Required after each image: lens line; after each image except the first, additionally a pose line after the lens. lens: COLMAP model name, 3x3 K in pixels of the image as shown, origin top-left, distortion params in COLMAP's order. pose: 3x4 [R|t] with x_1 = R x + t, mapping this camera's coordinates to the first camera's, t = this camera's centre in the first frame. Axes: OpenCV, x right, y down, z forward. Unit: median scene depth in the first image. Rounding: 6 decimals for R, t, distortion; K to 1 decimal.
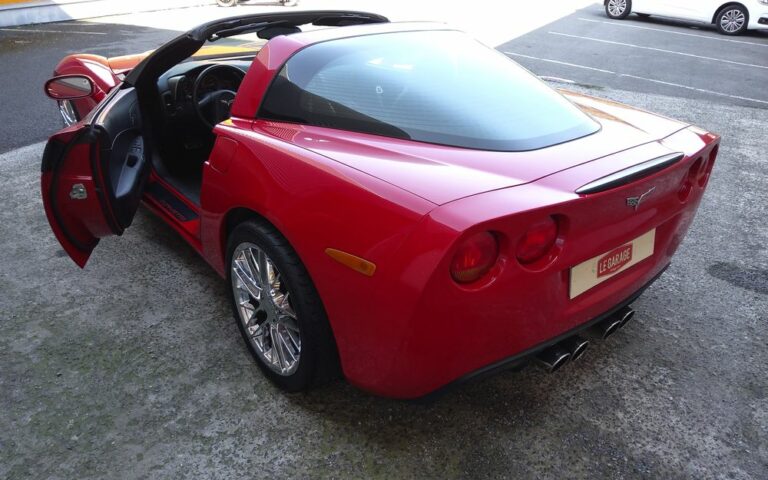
lens RADIAL K [[582.4, 0, 384.1], [0, 582.4, 245.6], [0, 0, 1]] dist [0.038348, -0.072374]
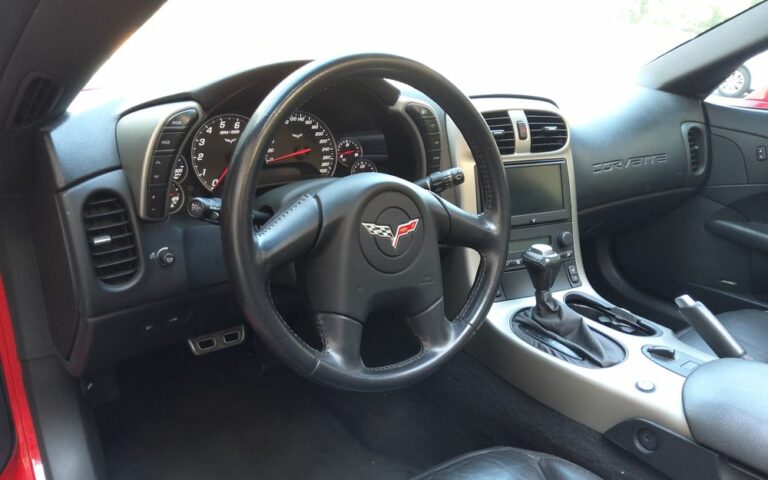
lens RADIAL K [[579.2, 0, 393.8], [0, 579.2, 250.8], [0, 0, 1]] dist [0.078981, -0.121871]
pose [[0.999493, 0.023657, -0.021314, -0.374336], [-0.026173, 0.991586, -0.126775, -0.303257], [0.018136, 0.127269, 0.991702, 1.135783]]
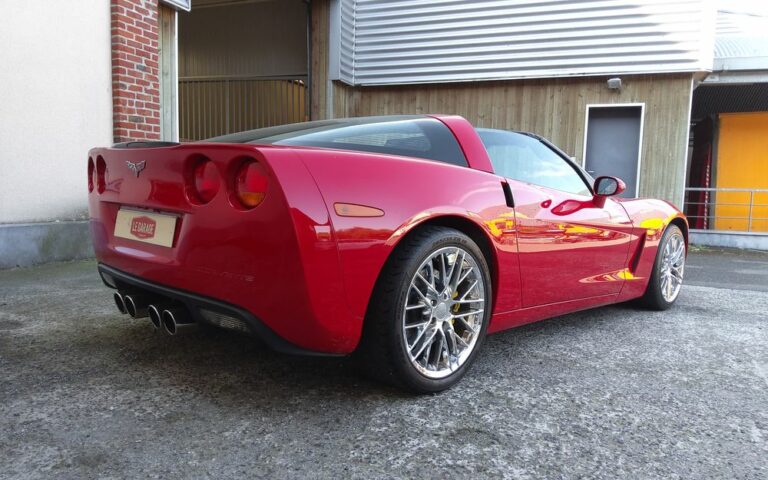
lens RADIAL K [[577.9, 0, 384.0], [0, 577.9, 246.2], [0, 0, 1]] dist [0.068613, -0.118909]
pose [[0.116834, 0.066668, -0.990911, 1.442960], [-0.498516, 0.866880, -0.000454, -0.162368], [0.858971, 0.494039, 0.134516, 1.151477]]
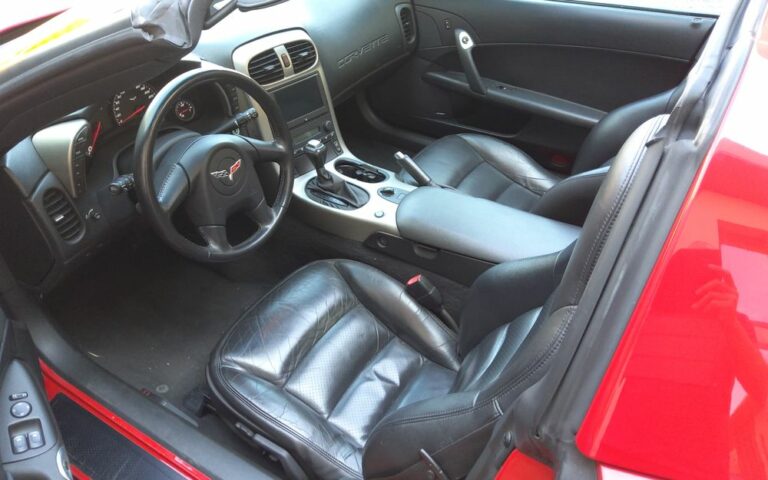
lens RADIAL K [[577.9, 0, 384.0], [0, 577.9, 246.2], [0, 0, 1]] dist [0.068613, -0.118909]
pose [[0.941379, -0.227581, 0.249024, -0.395082], [0.171475, 0.958503, 0.227747, -0.381466], [-0.290521, -0.171695, 0.941339, 0.882556]]
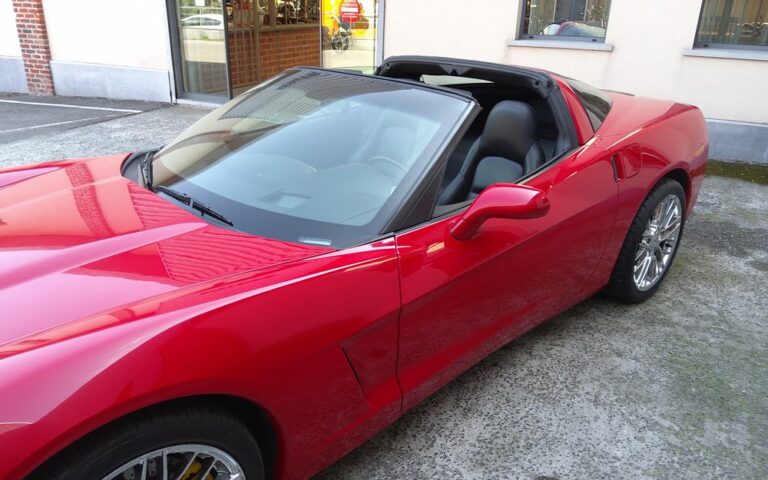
lens RADIAL K [[582.4, 0, 384.1], [0, 582.4, 245.6], [0, 0, 1]] dist [0.038348, -0.072374]
pose [[-0.071058, -0.419057, 0.905175, -1.383881], [0.453750, 0.794560, 0.403467, -0.723969], [-0.888291, 0.439393, 0.133687, 1.352021]]
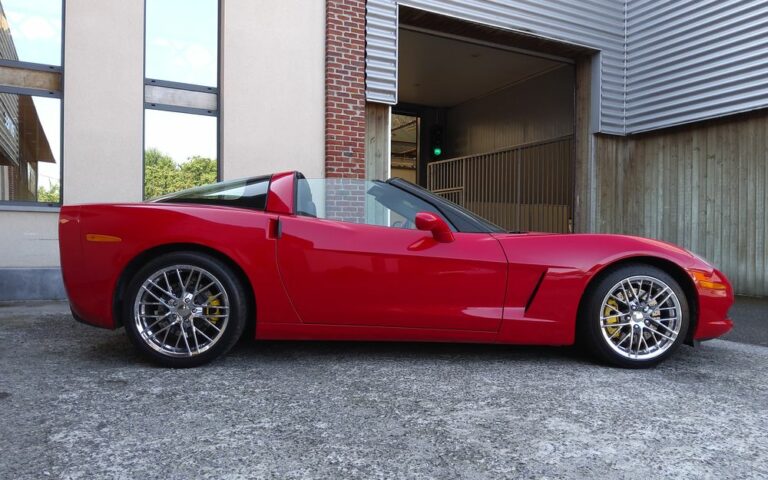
lens RADIAL K [[577.9, 0, 384.0], [0, 577.9, 246.2], [0, 0, 1]] dist [0.068613, -0.118909]
pose [[-0.580665, -0.039194, -0.813199, 1.348283], [-0.415536, 0.873209, 0.254628, -0.843725], [0.700113, 0.485767, -0.523328, 2.484796]]
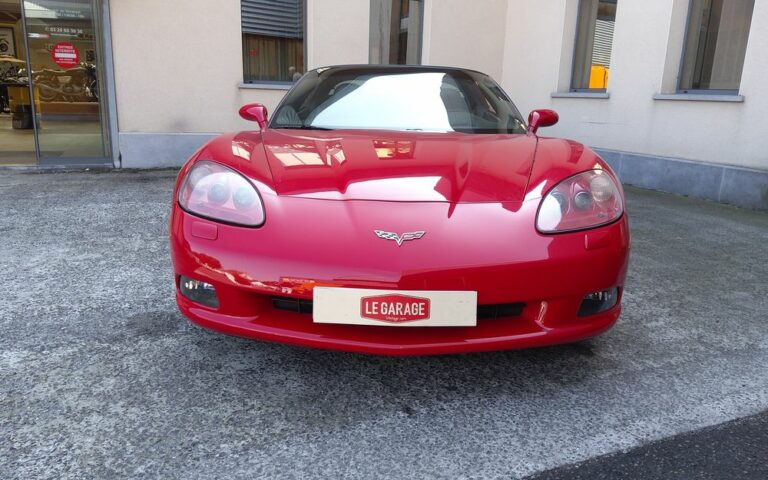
lens RADIAL K [[577.9, 0, 384.0], [0, 577.9, 246.2], [0, 0, 1]] dist [0.068613, -0.118909]
pose [[-0.763532, -0.214569, 0.609081, -1.344465], [0.260035, 0.761180, 0.594127, -1.181590], [-0.591101, 0.612017, -0.525390, 2.654872]]
